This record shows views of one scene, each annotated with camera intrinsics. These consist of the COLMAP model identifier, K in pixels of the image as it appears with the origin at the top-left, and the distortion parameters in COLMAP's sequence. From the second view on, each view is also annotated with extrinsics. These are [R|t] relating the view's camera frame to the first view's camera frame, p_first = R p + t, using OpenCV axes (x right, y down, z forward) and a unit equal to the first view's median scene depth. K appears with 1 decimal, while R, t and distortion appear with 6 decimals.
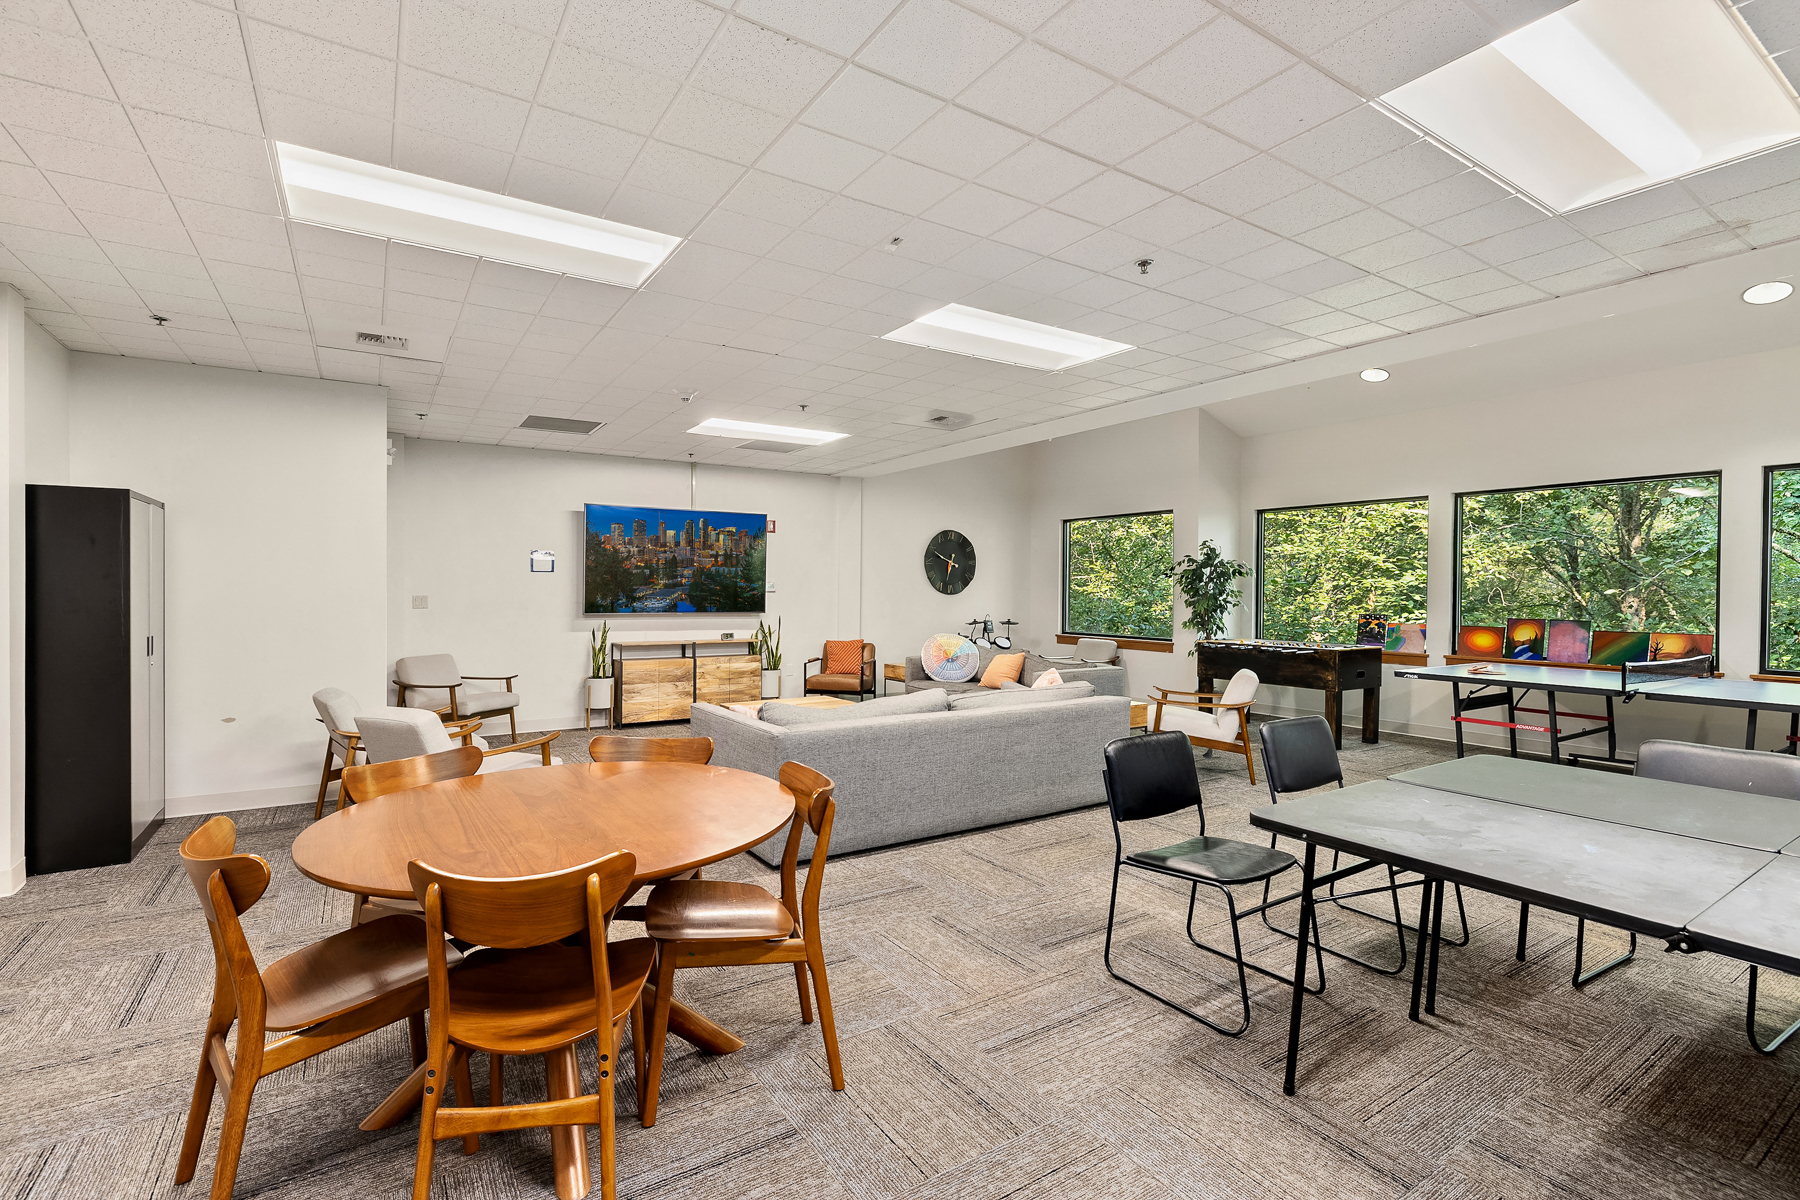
lens RADIAL K [[850.3, 0, 900.0], [0, 850.3, 600.0], [0, 0, 1]] dist [-0.011956, 0.000237]
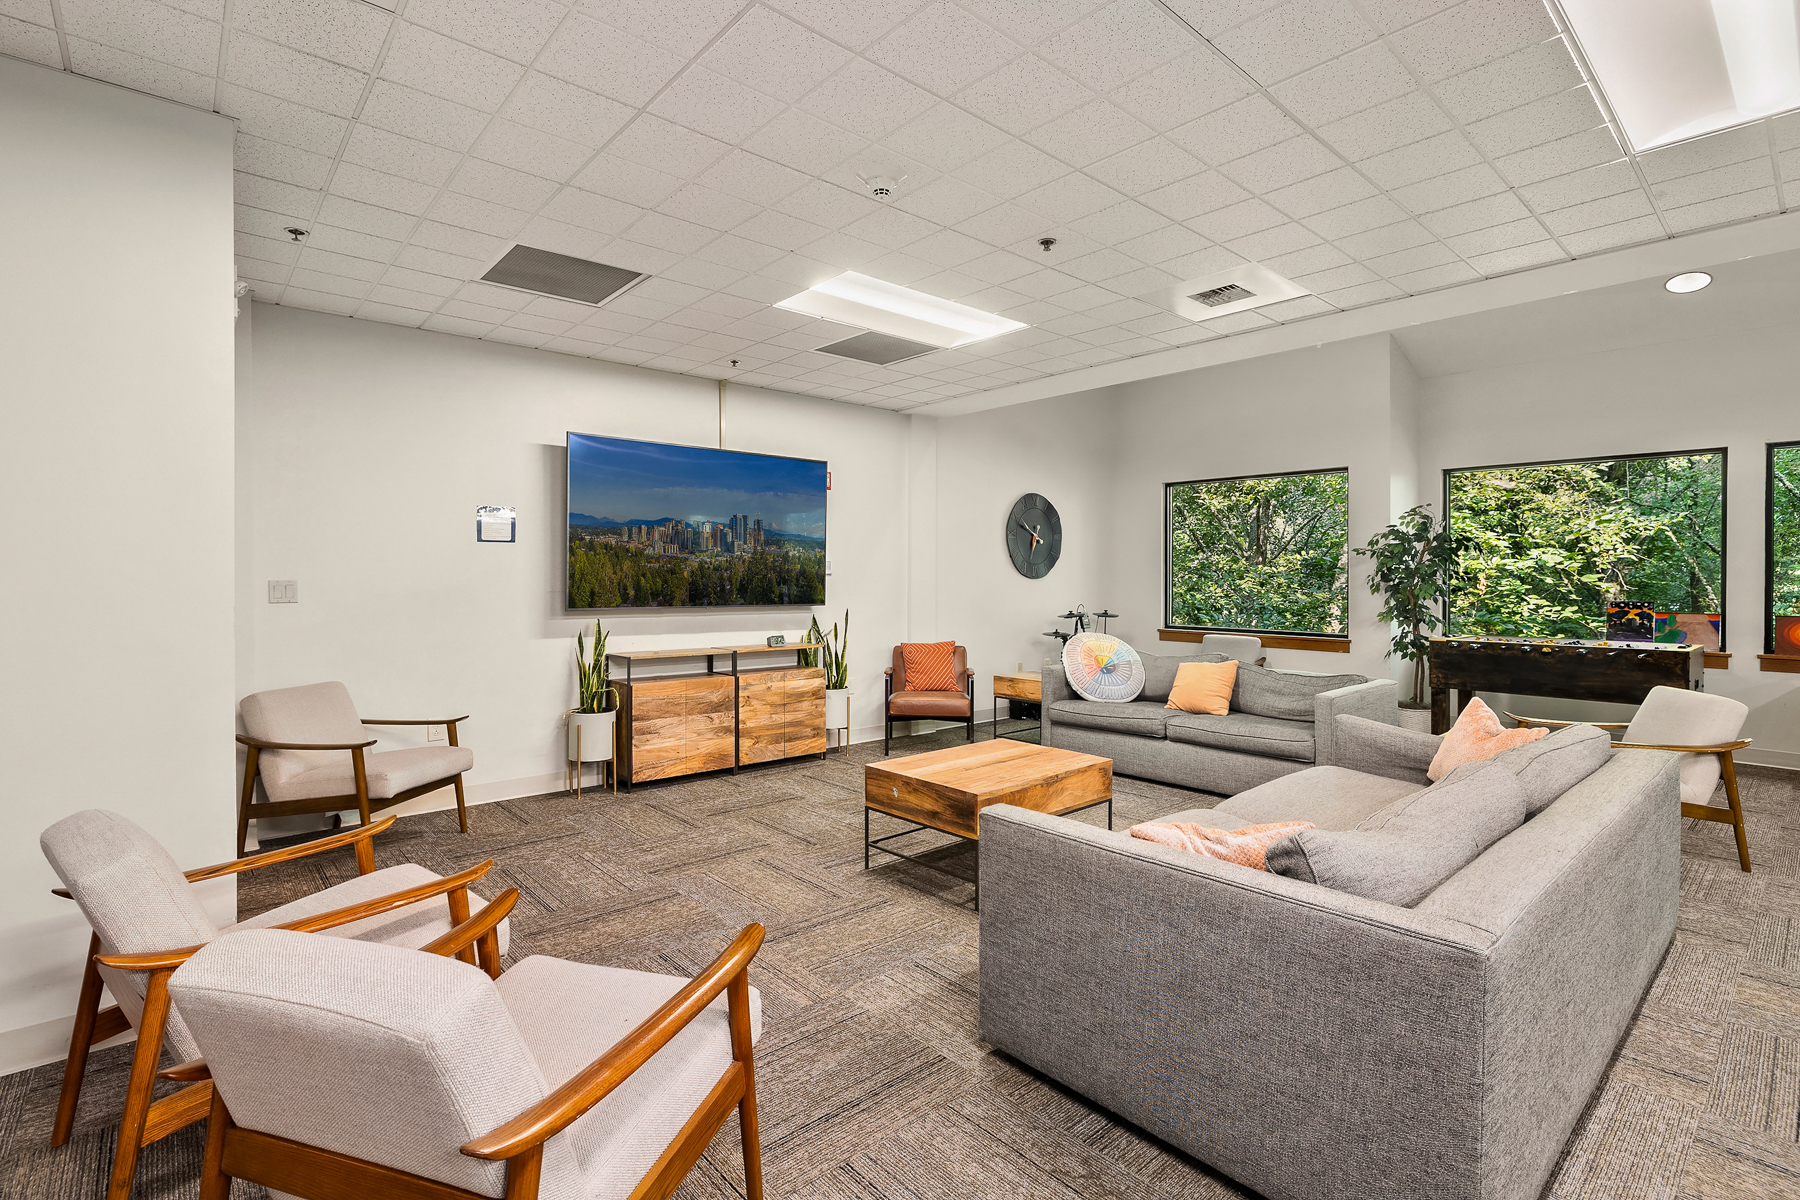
lens RADIAL K [[853.7, 0, 900.0], [0, 853.7, 600.0], [0, 0, 1]] dist [-0.003105, 0.000960]
pose [[0.988144, -0.006611, 0.153388, -0.208912], [0.004120, 0.999855, 0.016553, -0.000237], [-0.153475, -0.015724, 0.988027, 0.316956]]
